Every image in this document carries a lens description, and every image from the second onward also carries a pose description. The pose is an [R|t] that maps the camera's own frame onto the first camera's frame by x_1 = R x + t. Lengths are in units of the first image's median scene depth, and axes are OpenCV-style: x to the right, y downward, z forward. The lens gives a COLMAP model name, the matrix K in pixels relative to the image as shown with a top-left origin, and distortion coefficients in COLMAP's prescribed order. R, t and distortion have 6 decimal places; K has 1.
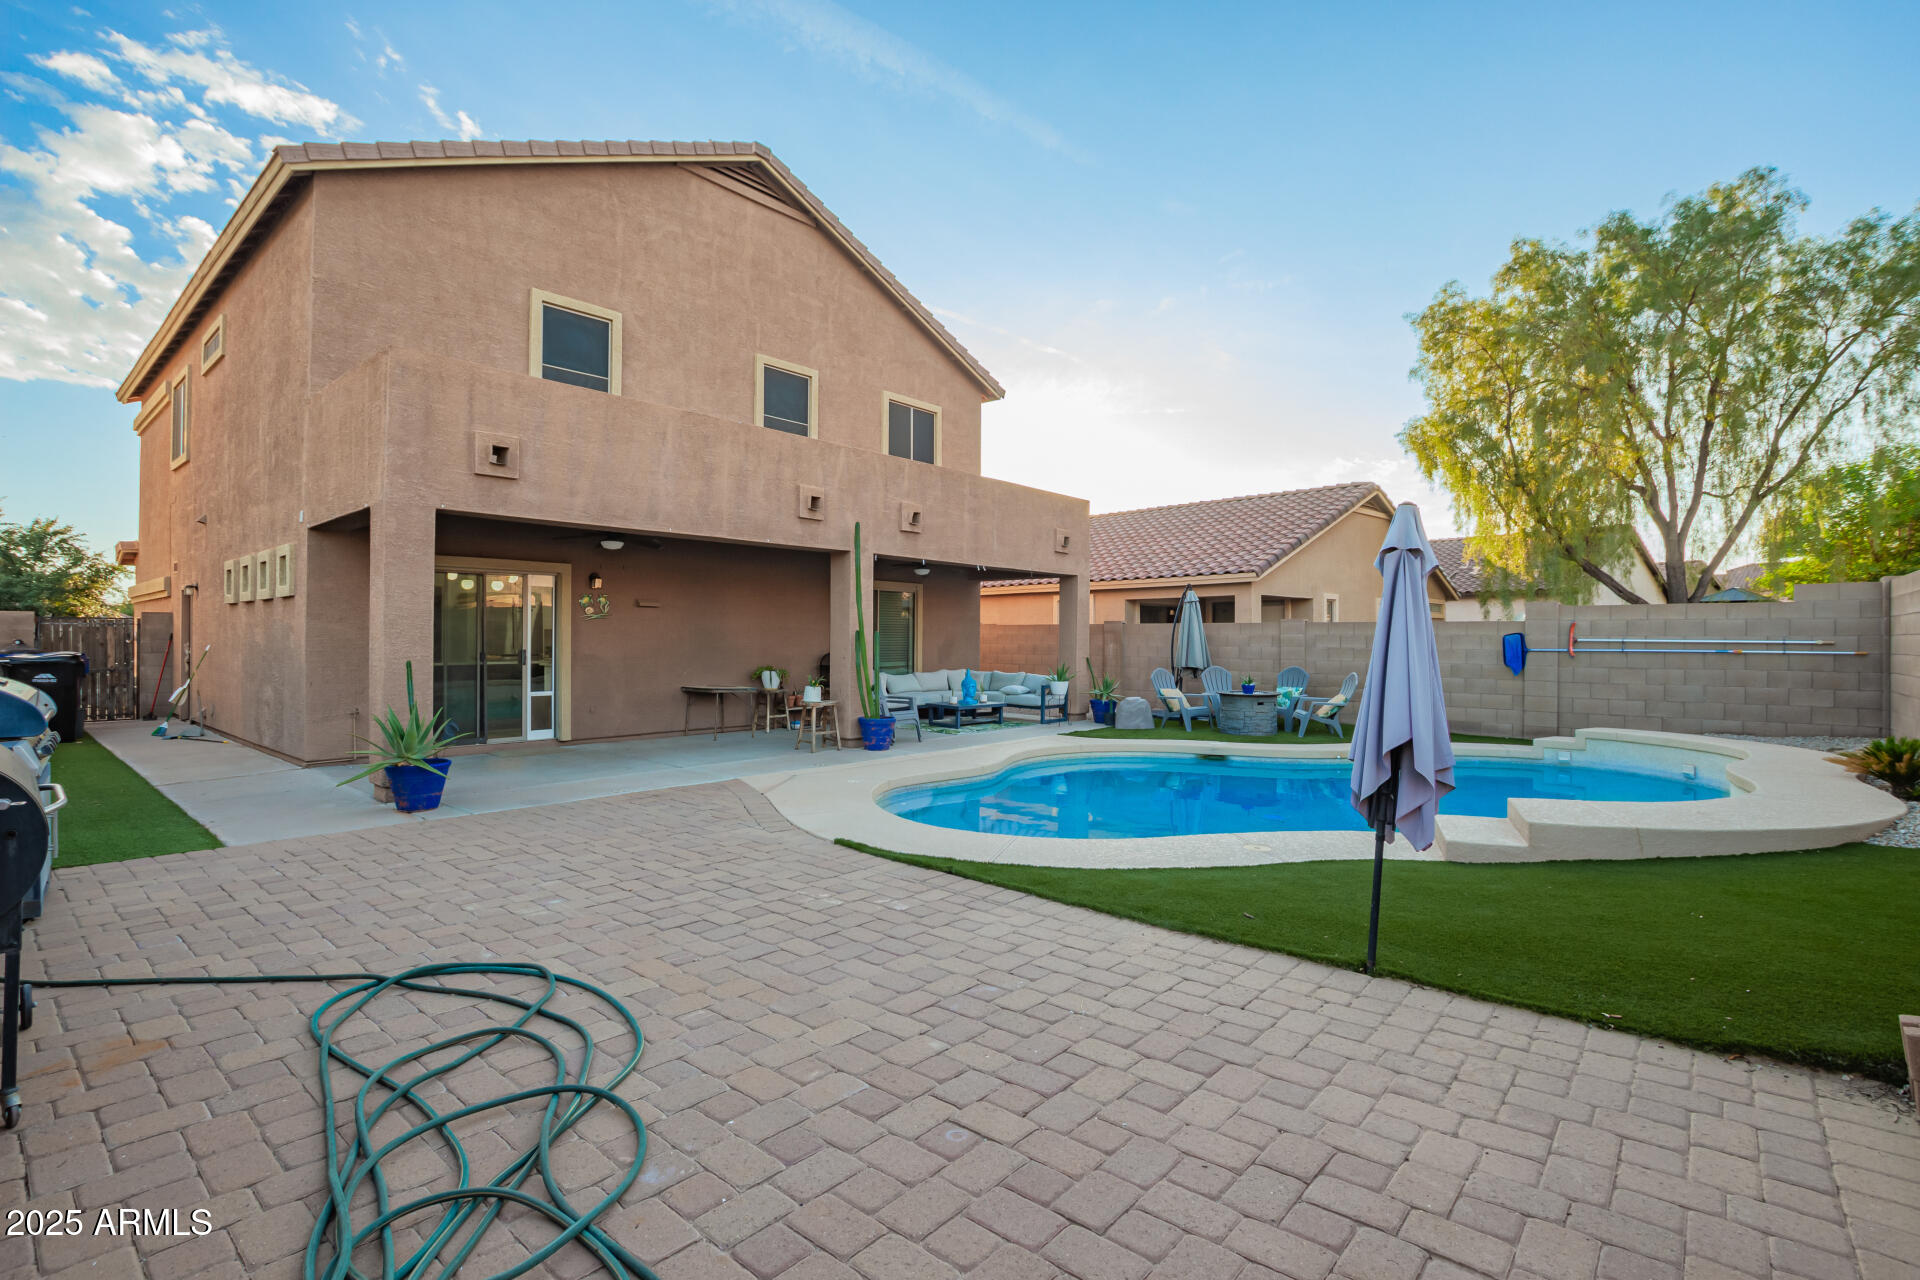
lens RADIAL K [[917.3, 0, 956.4], [0, 917.3, 638.5], [0, 0, 1]] dist [0.022701, 0.000092]
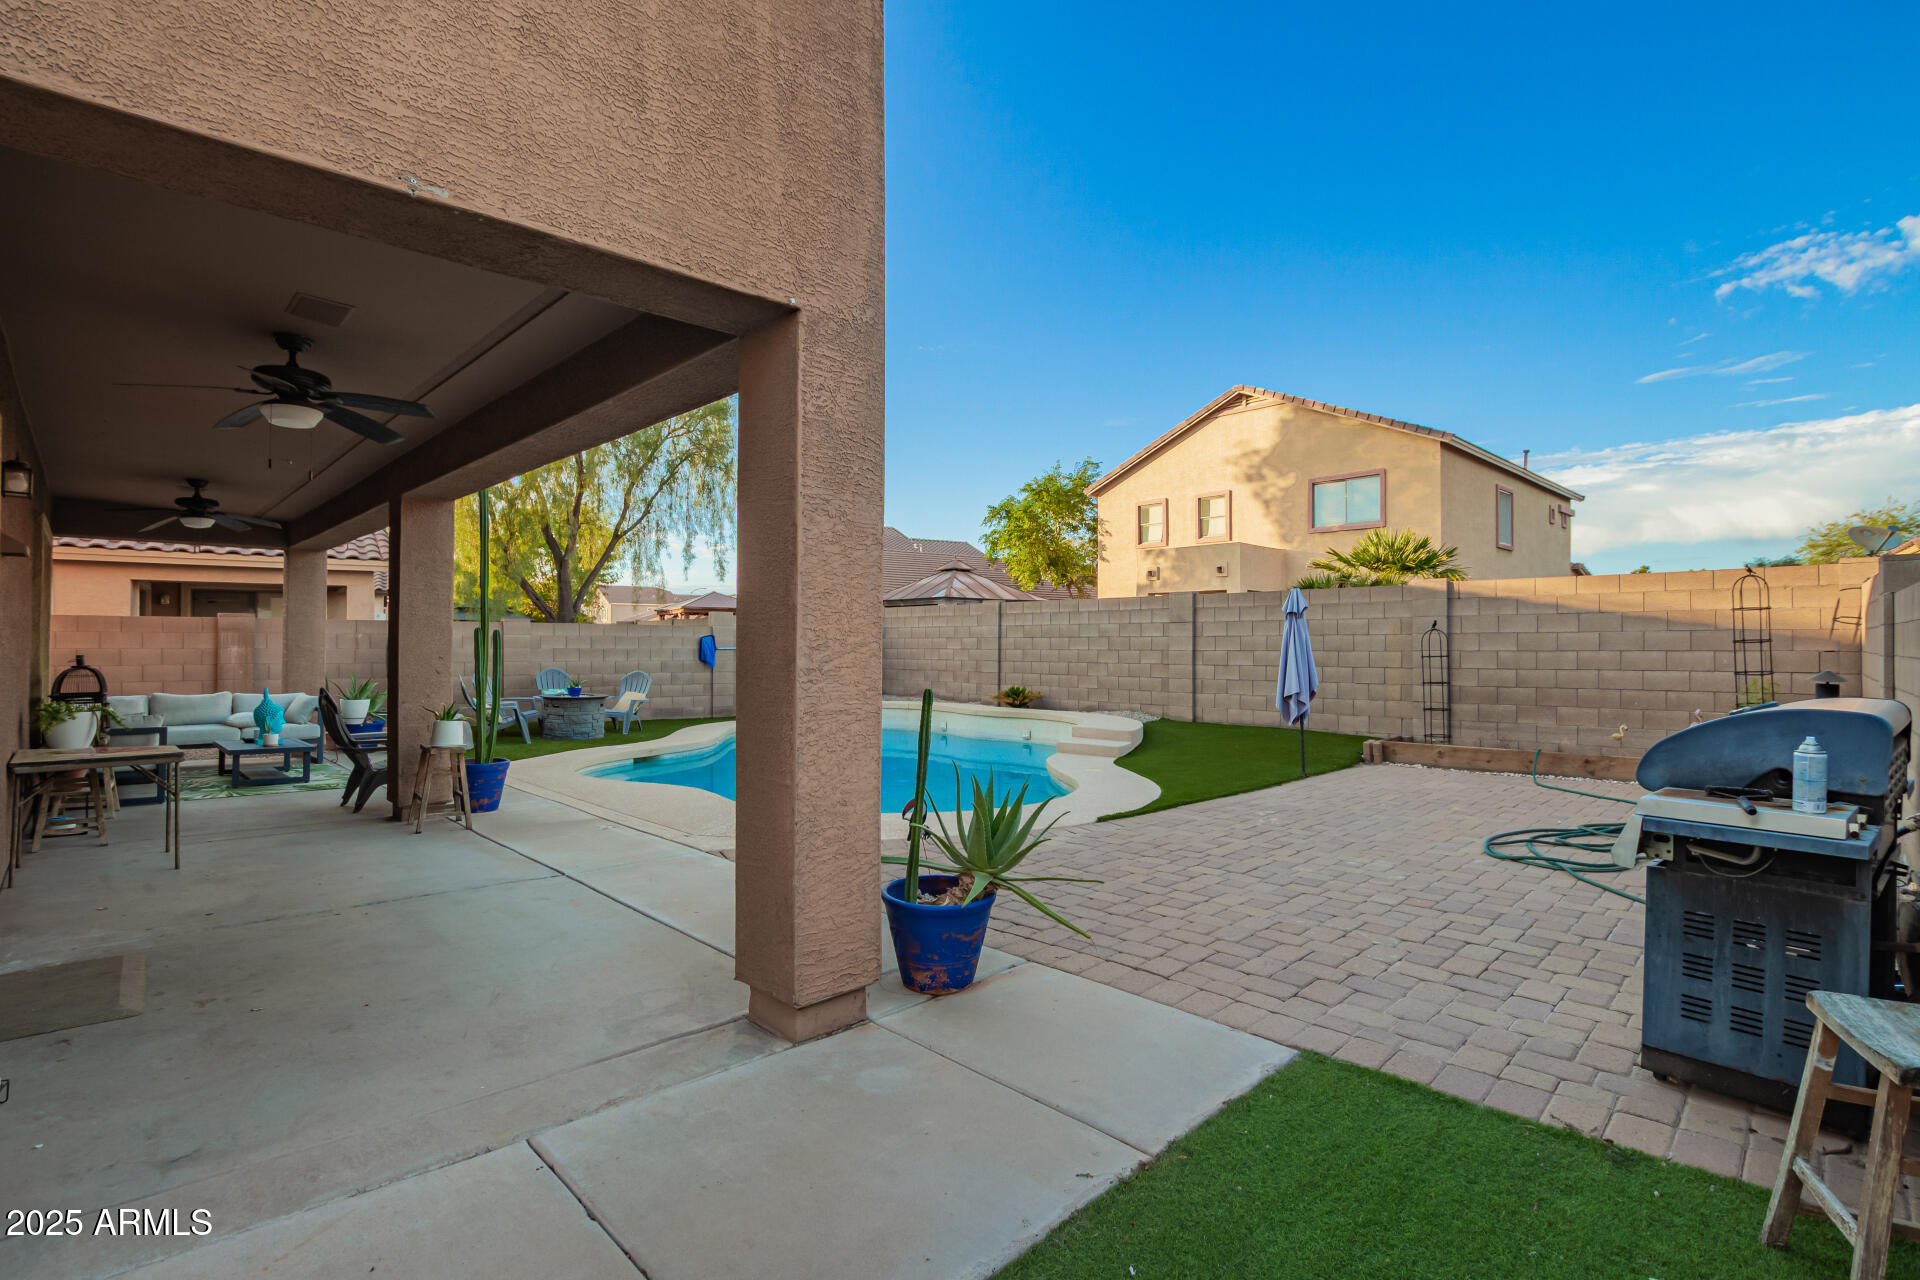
lens RADIAL K [[917.3, 0, 956.5], [0, 917.3, 641.6], [0, 0, 1]] dist [0.022701, 0.000092]
pose [[0.125822, -0.000173, 0.992053, -0.593657], [-0.003270, 0.999994, 0.000589, 0.000500], [-0.992048, -0.003318, 0.125820, 0.480679]]
